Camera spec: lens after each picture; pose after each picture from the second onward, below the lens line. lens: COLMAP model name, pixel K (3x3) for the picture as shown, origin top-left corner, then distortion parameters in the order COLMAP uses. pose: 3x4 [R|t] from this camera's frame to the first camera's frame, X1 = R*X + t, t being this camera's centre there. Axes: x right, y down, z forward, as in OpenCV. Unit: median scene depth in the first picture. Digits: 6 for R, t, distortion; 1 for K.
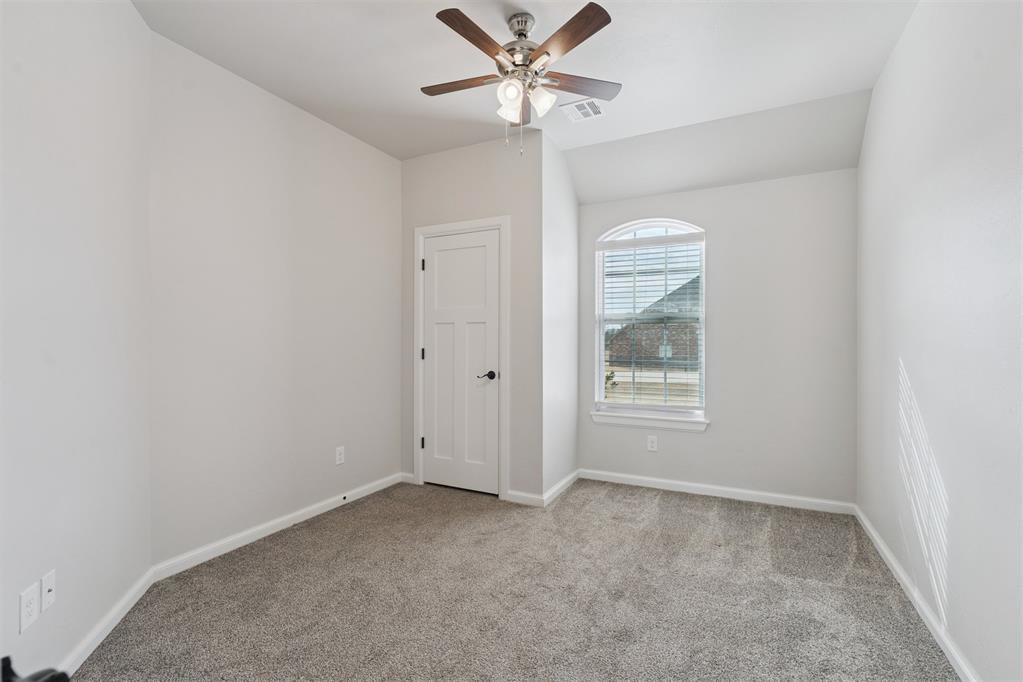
lens RADIAL K [[462.4, 0, 506.4], [0, 462.4, 340.0], [0, 0, 1]] dist [0.000007, -0.000041]
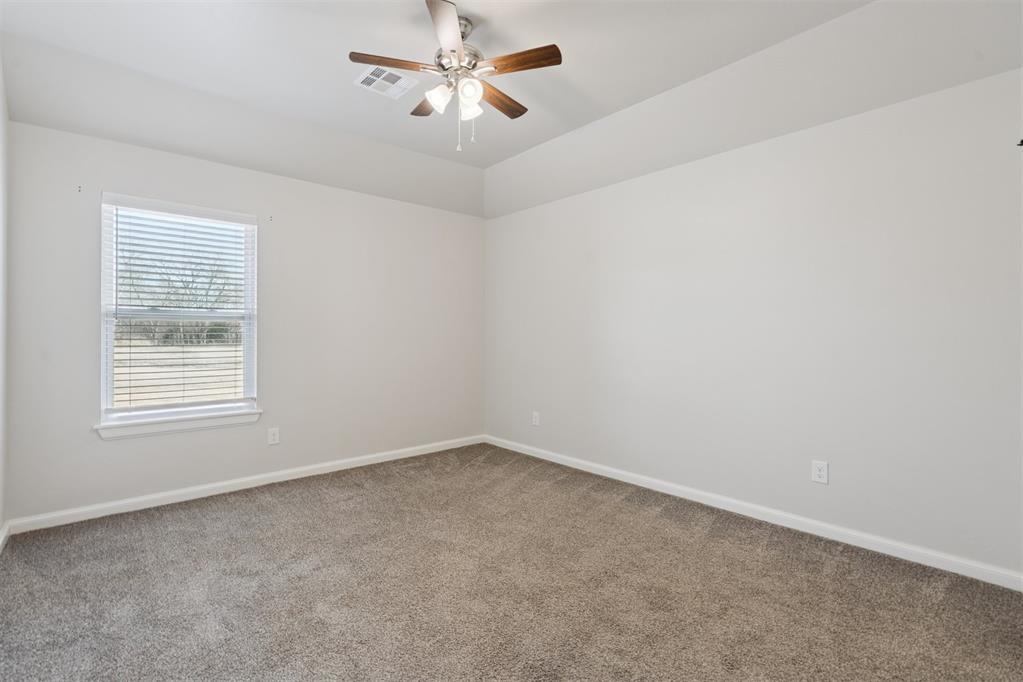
lens RADIAL K [[462.4, 0, 506.4], [0, 462.4, 340.0], [0, 0, 1]] dist [0.000007, -0.000041]
pose [[0.389748, -0.013134, 0.920828, -0.244494], [-0.006530, 0.999834, 0.017024, 0.005701], [-0.920898, -0.012648, 0.389598, 0.133069]]
